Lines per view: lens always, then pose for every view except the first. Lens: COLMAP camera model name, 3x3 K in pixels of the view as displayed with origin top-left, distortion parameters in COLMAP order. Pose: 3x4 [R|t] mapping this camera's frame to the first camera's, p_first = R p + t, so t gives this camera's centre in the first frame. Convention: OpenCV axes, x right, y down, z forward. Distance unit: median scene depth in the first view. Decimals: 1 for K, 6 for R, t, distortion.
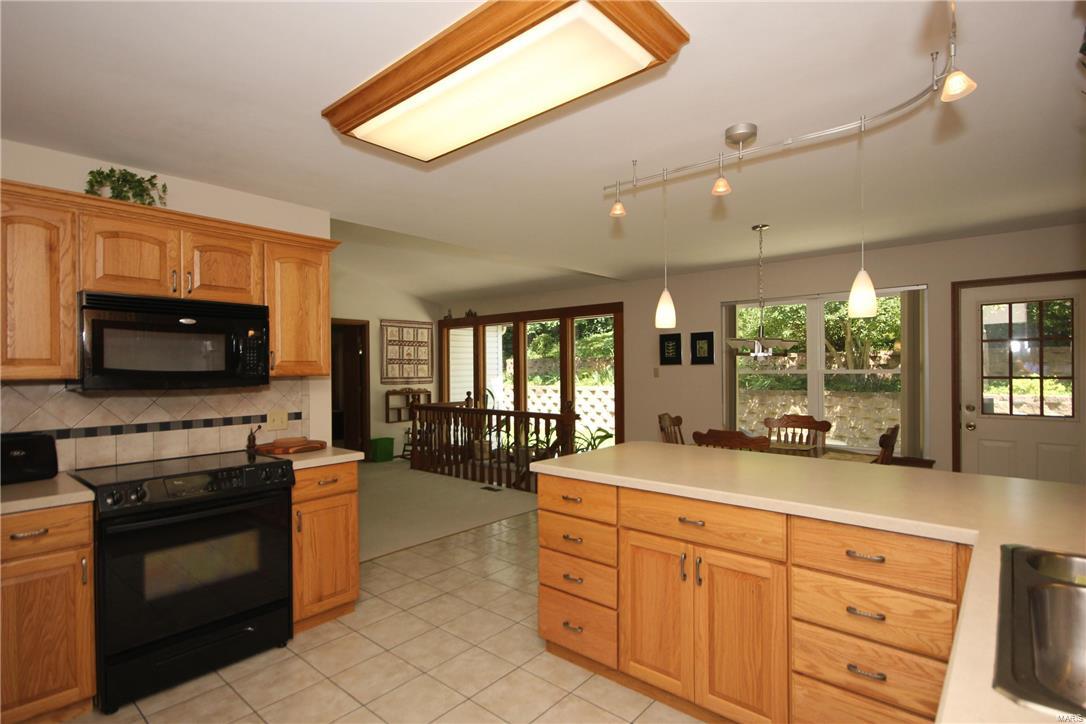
lens RADIAL K [[548.7, 0, 543.0], [0, 548.7, 363.2], [0, 0, 1]] dist [-0.001492, -0.000116]
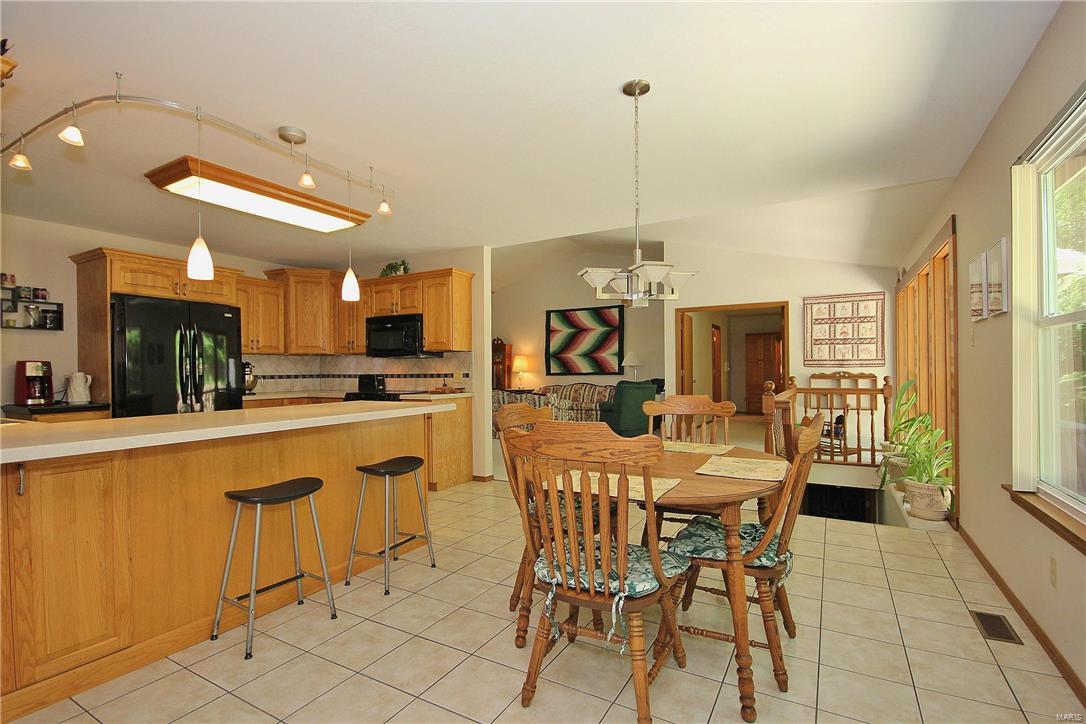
lens RADIAL K [[505.8, 0, 544.8], [0, 505.8, 367.4], [0, 0, 1]] dist [-0.000884, -0.000188]
pose [[0.190488, -0.001557, -0.981688, 0.455142], [0.015537, 0.999878, 0.001429, 0.030151], [0.981567, -0.015525, 0.190489, 0.385921]]
